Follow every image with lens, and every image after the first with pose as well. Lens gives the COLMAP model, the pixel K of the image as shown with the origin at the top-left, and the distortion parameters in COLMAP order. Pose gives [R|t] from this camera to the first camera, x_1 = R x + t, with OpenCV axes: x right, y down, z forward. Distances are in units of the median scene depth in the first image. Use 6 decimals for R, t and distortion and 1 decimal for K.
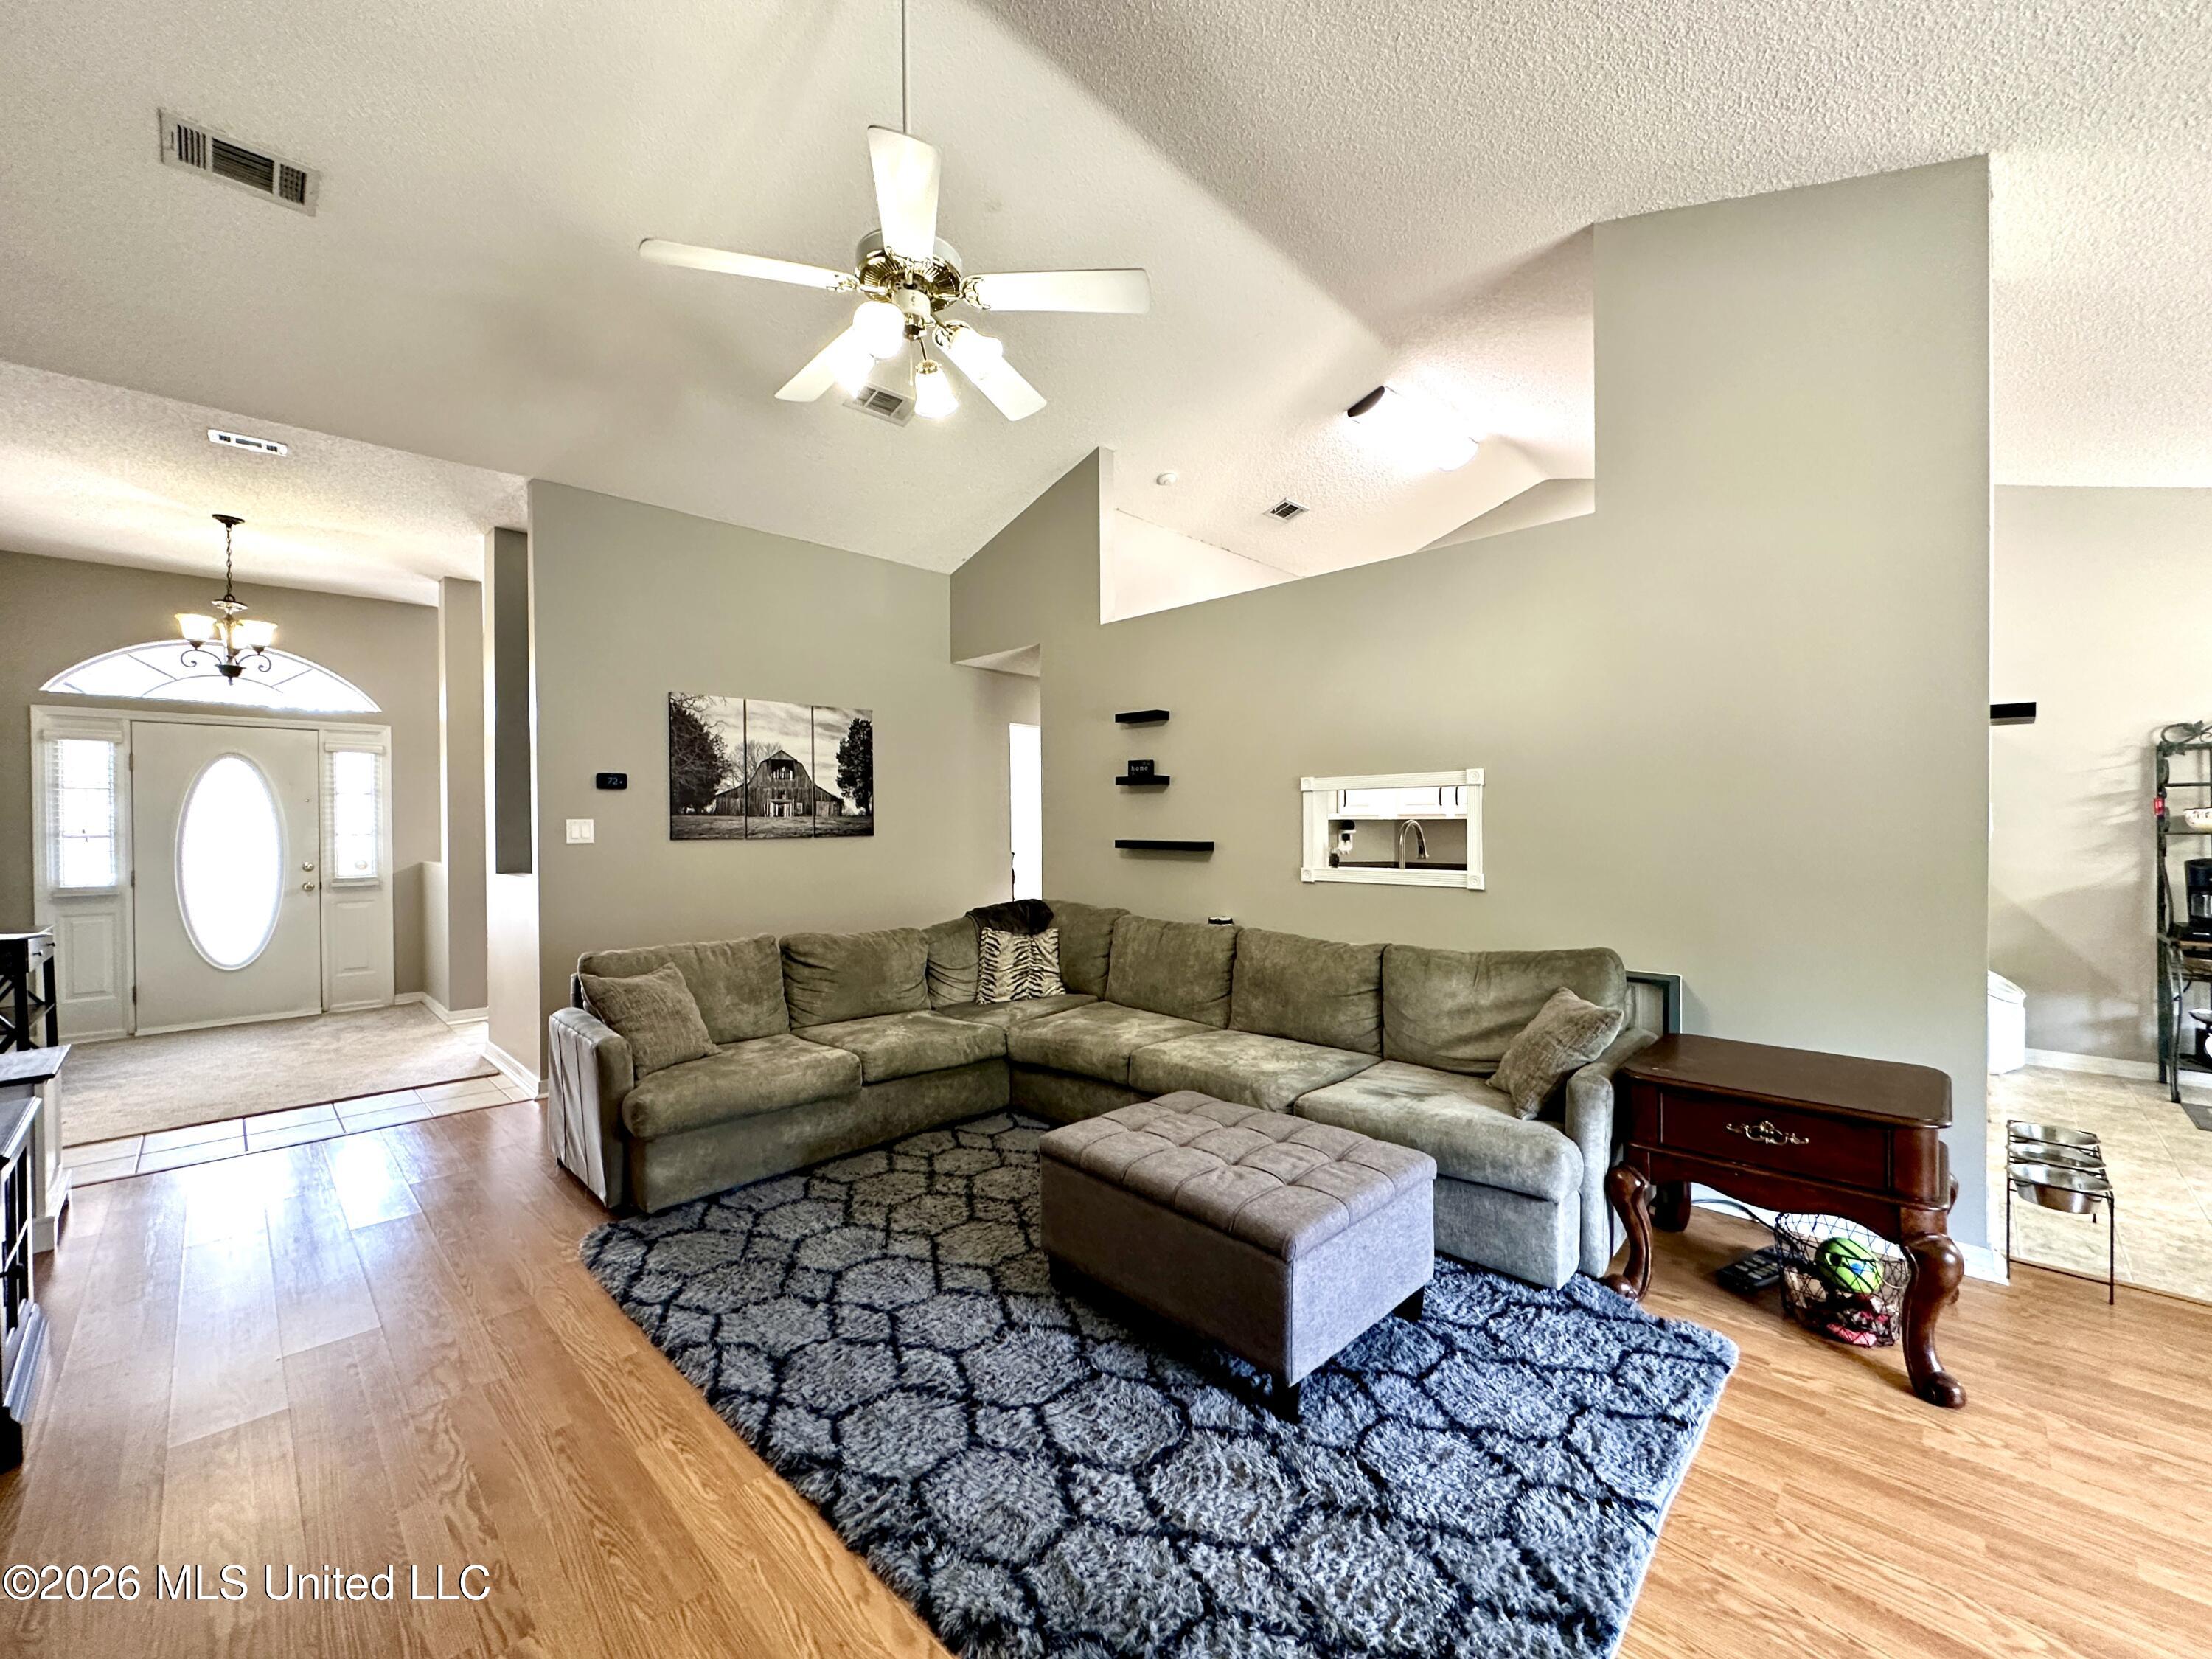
lens RADIAL K [[880.5, 0, 1112.5], [0, 880.5, 831.0], [0, 0, 1]] dist [-0.001829, 0.000422]
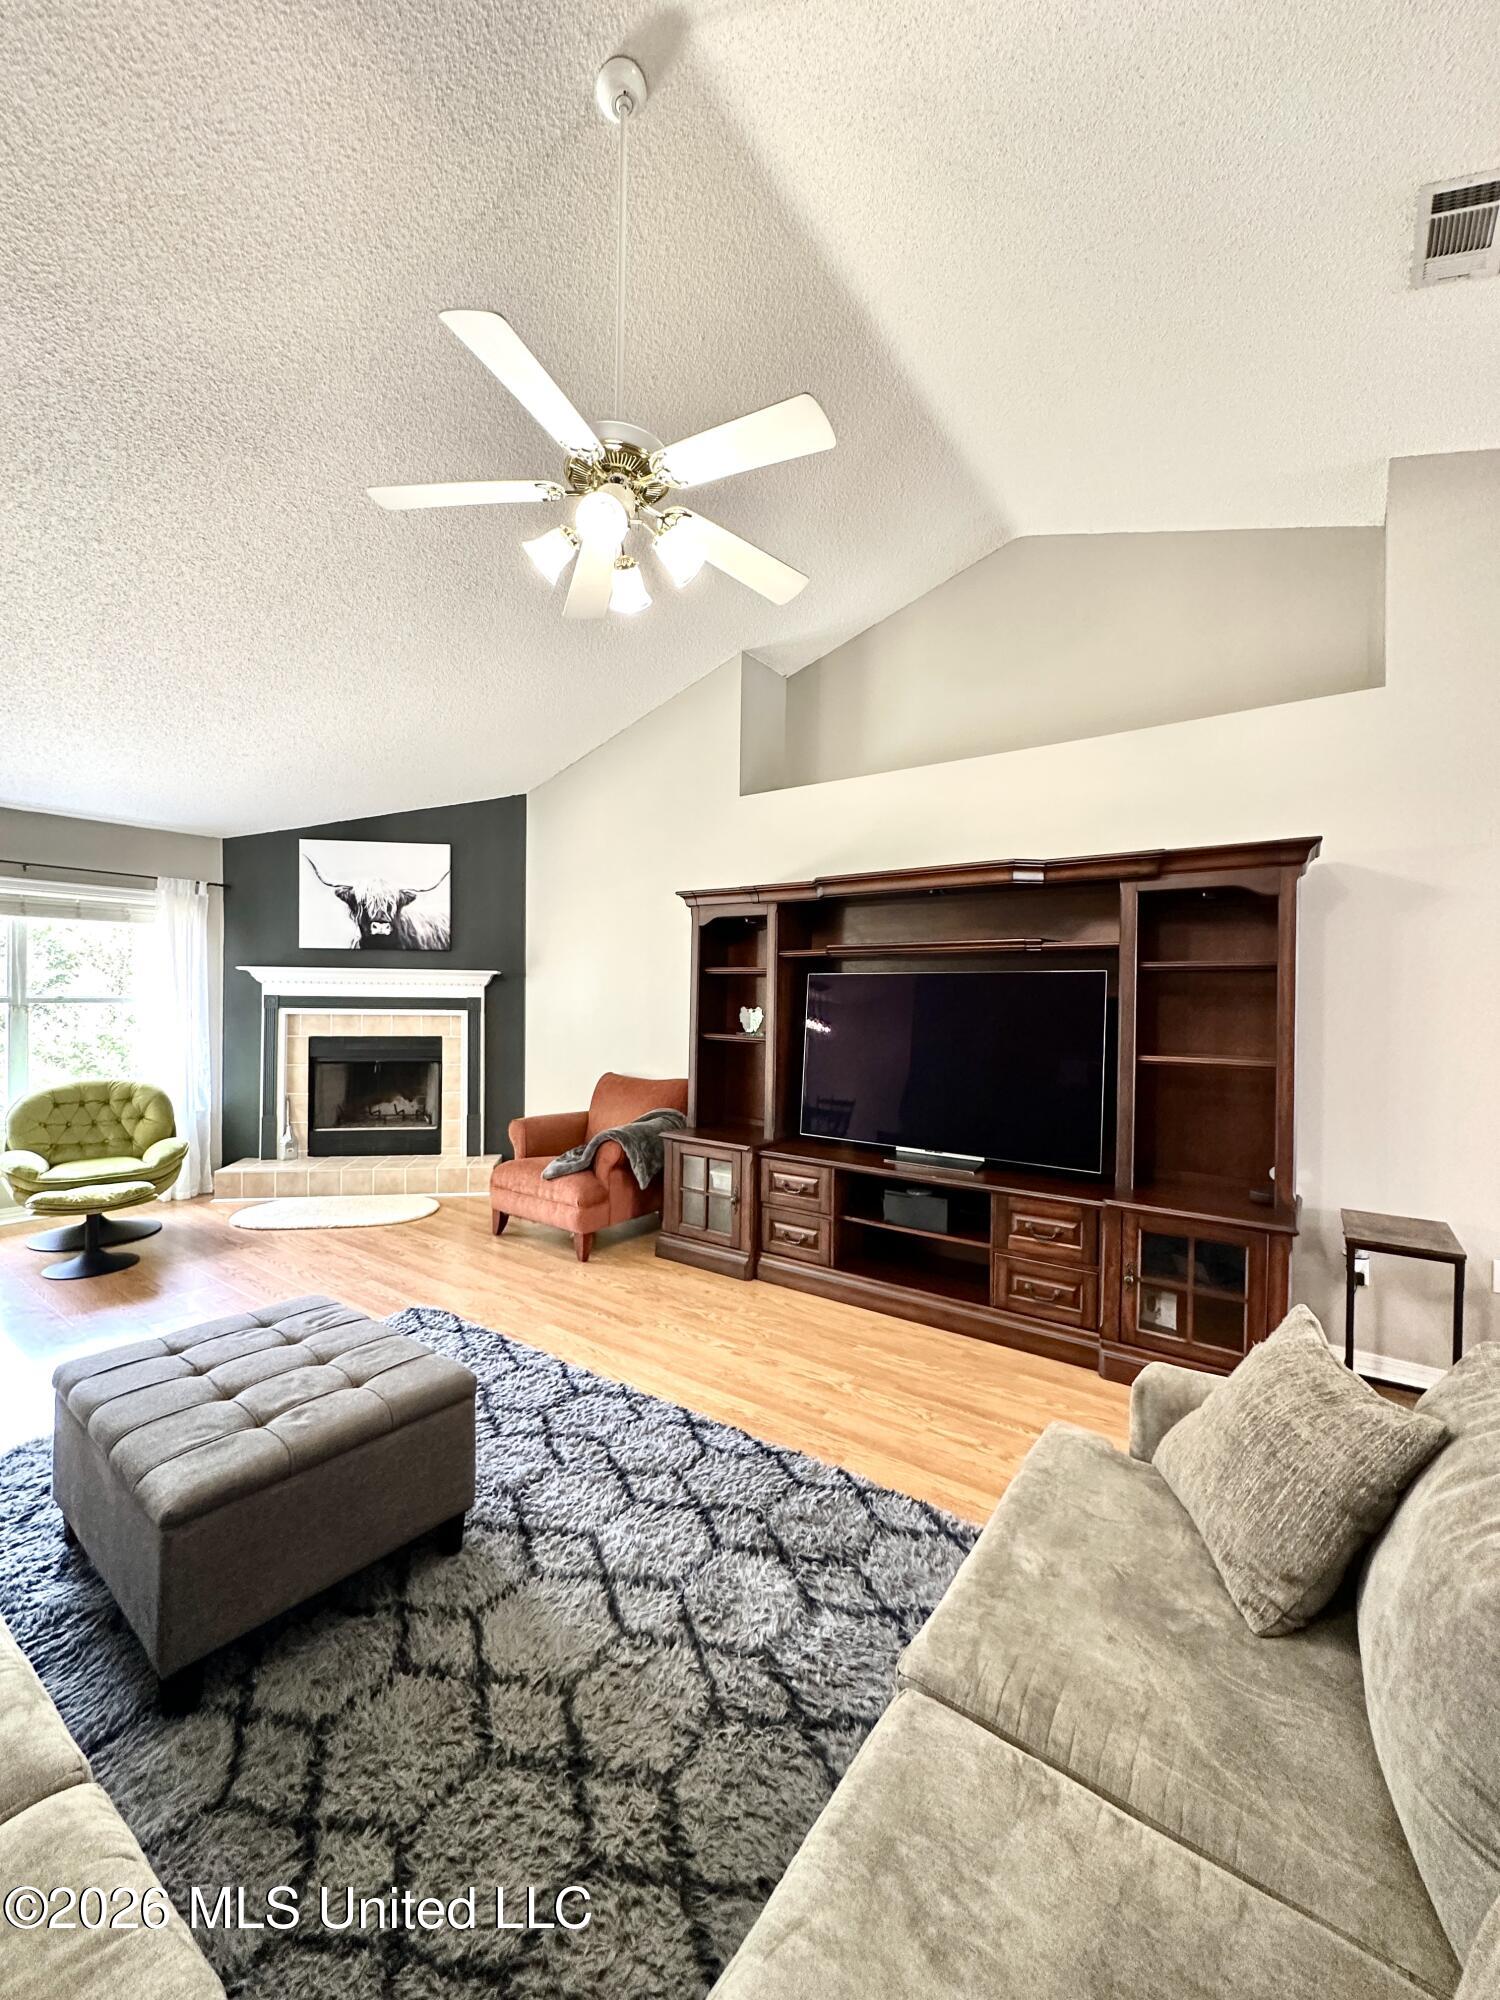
lens RADIAL K [[796.1, 0, 749.7], [0, 796.1, 998.8], [0, 0, 1]] dist [-0.001829, 0.000422]
pose [[-0.989780, 0.001510, -0.142597, -0.225532], [-0.000748, 0.999875, 0.015781, -0.030135], [0.142603, 0.015726, -0.989655, 1.678196]]
